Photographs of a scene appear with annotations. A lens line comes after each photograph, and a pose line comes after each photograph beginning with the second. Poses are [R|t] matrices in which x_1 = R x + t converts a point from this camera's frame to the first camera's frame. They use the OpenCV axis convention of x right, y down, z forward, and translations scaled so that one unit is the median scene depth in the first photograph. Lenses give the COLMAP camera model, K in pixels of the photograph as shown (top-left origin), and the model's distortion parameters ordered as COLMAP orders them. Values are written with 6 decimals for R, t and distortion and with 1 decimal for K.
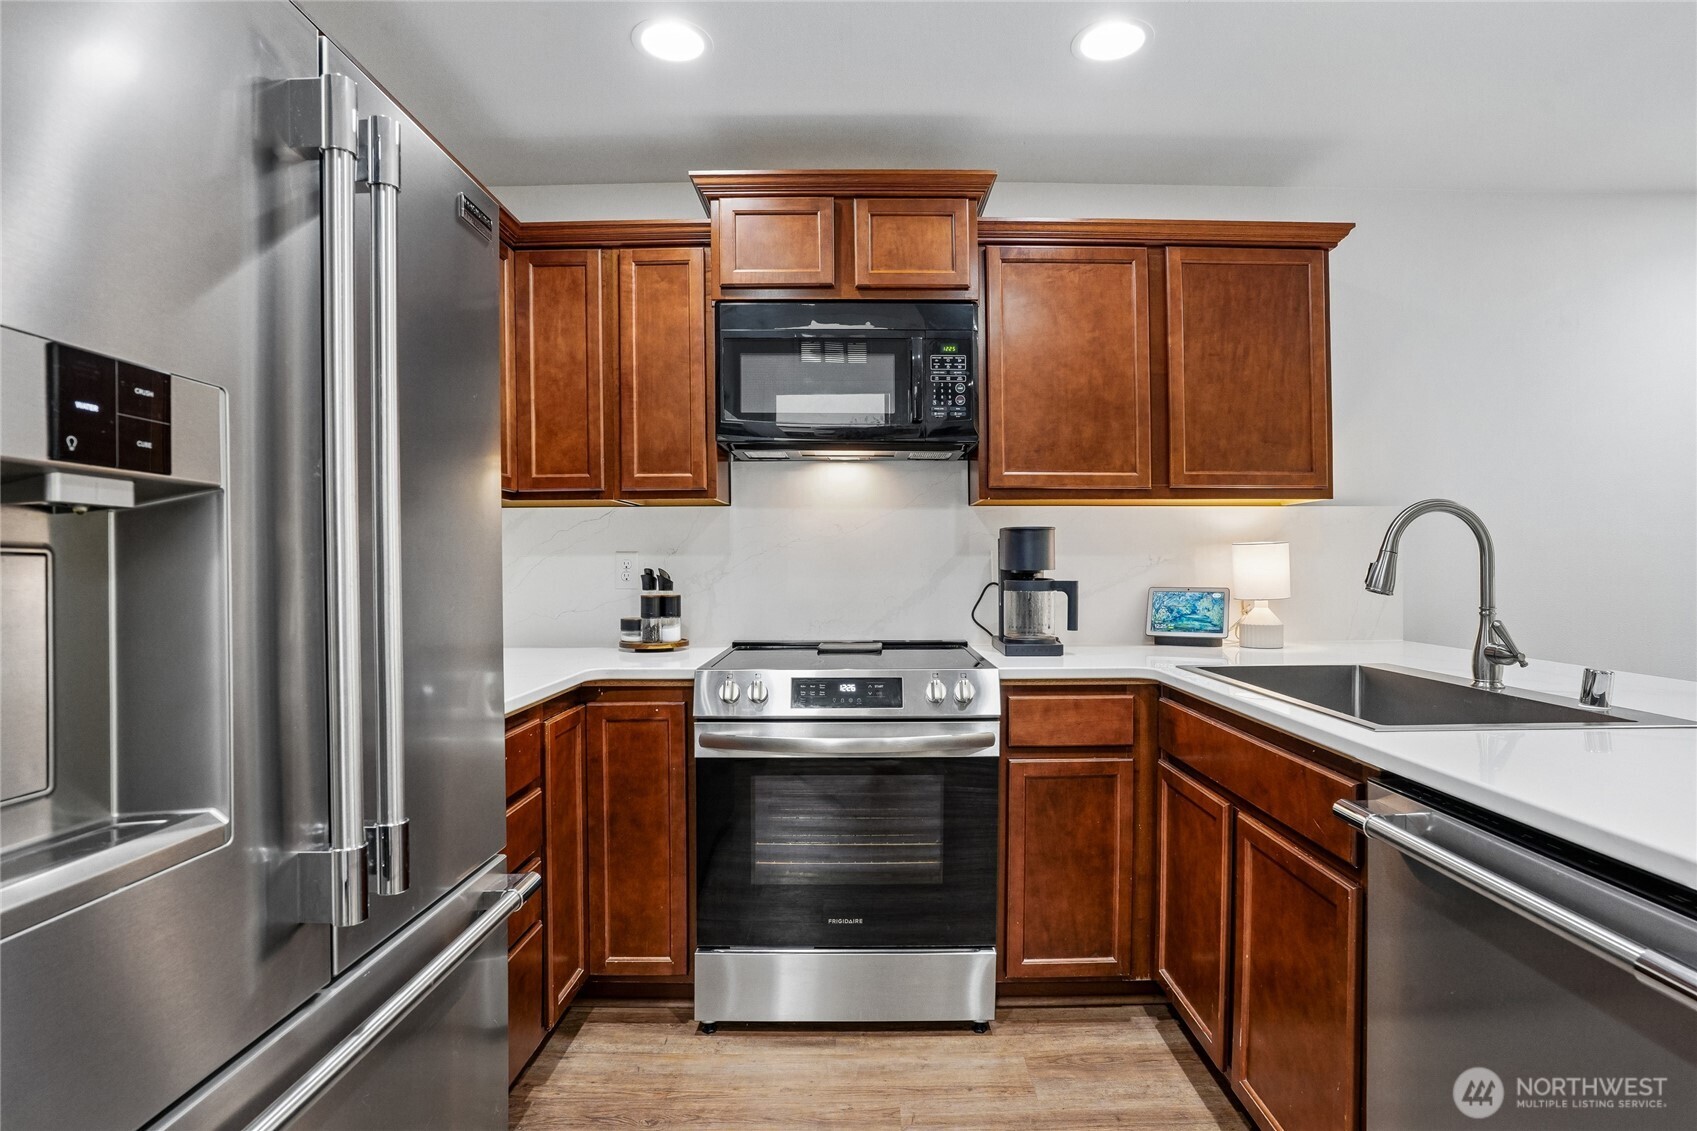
lens RADIAL K [[835.8, 0, 865.5], [0, 835.8, 573.9], [0, 0, 1]] dist [-0.081597, 0.032502]
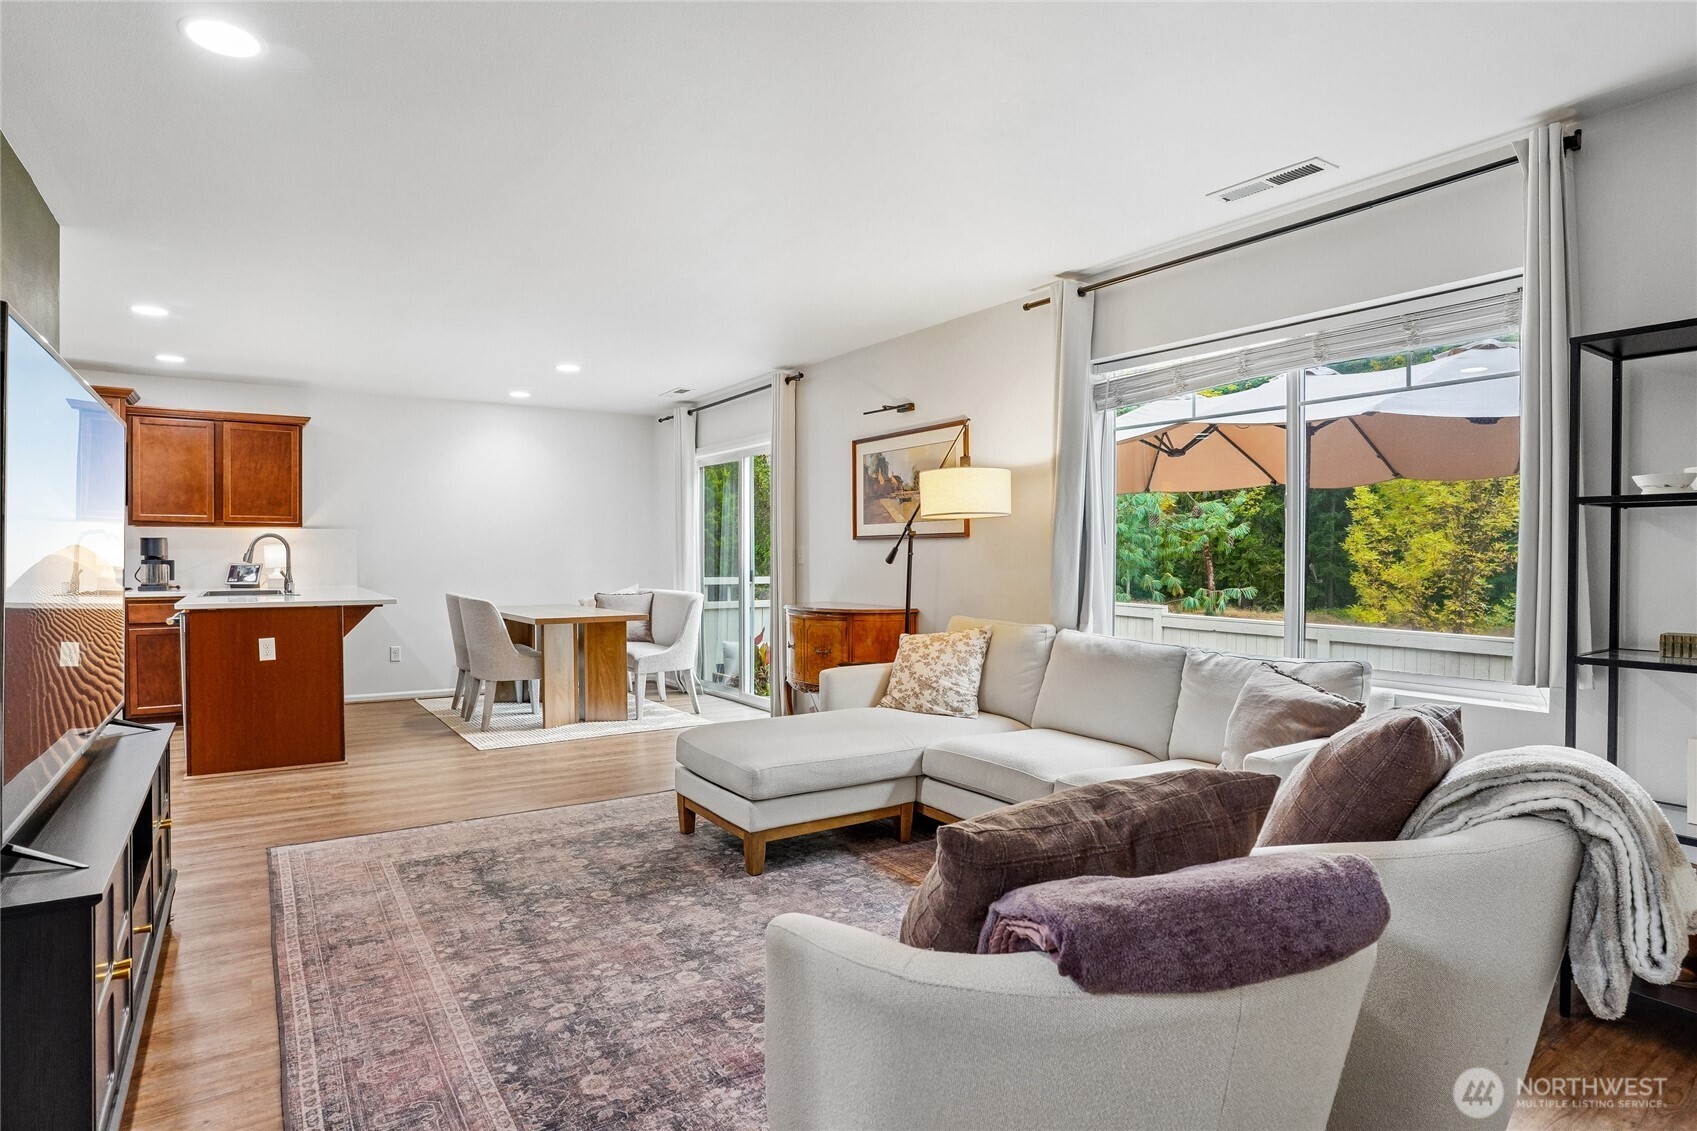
lens RADIAL K [[895.9, 0, 788.8], [0, 895.9, 551.3], [0, 0, 1]] dist [-0.046192, 0.003130]
pose [[0.854783, 0.005526, 0.518956, 0.455470], [0.003675, 0.999854, -0.016699, 0.031239], [-0.518972, 0.016181, 0.854638, -2.095880]]
